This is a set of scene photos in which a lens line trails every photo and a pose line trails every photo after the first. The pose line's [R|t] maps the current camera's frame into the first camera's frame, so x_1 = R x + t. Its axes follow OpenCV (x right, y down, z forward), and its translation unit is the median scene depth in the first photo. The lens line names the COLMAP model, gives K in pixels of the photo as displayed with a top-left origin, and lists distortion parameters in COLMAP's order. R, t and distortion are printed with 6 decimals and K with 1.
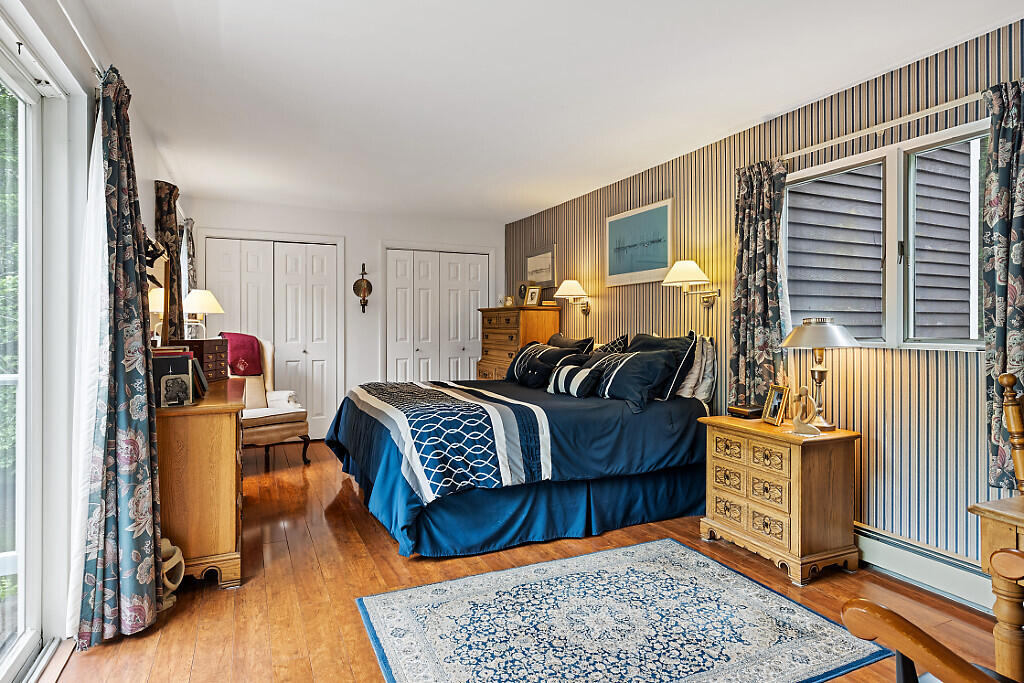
lens RADIAL K [[550.3, 0, 505.0], [0, 550.3, 326.0], [0, 0, 1]] dist [-0.002638, -0.000155]
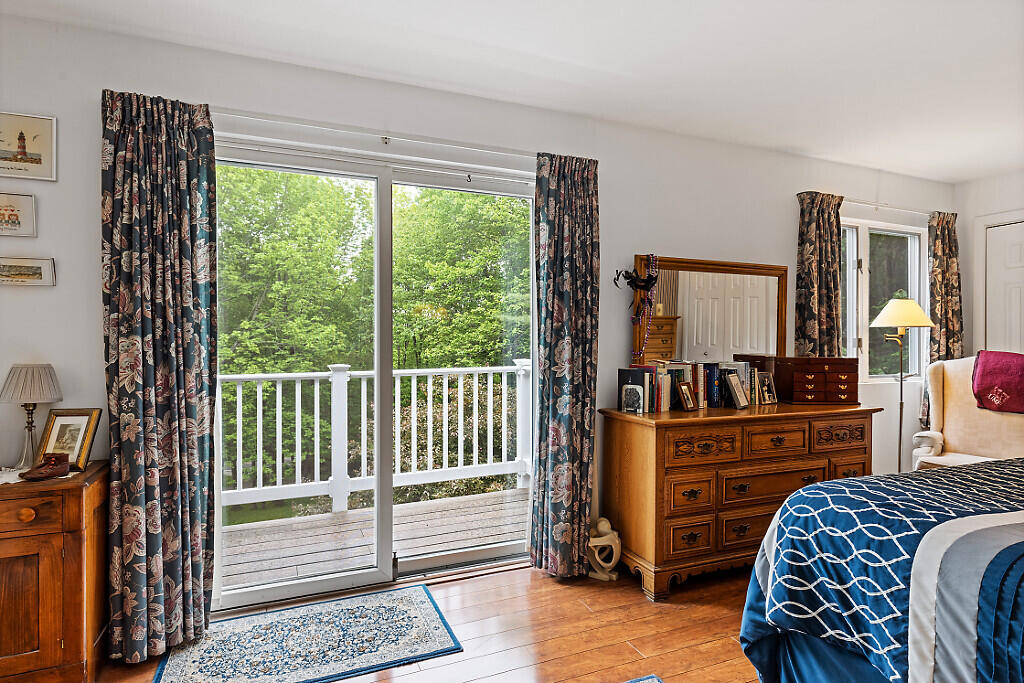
lens RADIAL K [[545.2, 0, 508.9], [0, 545.2, 339.0], [0, 0, 1]] dist [-0.002697, -0.000436]
pose [[-0.036864, -0.003076, -0.999316, 0.956895], [-0.001734, 0.999994, -0.003014, -0.003351], [0.999319, 0.001622, -0.036869, 1.414613]]
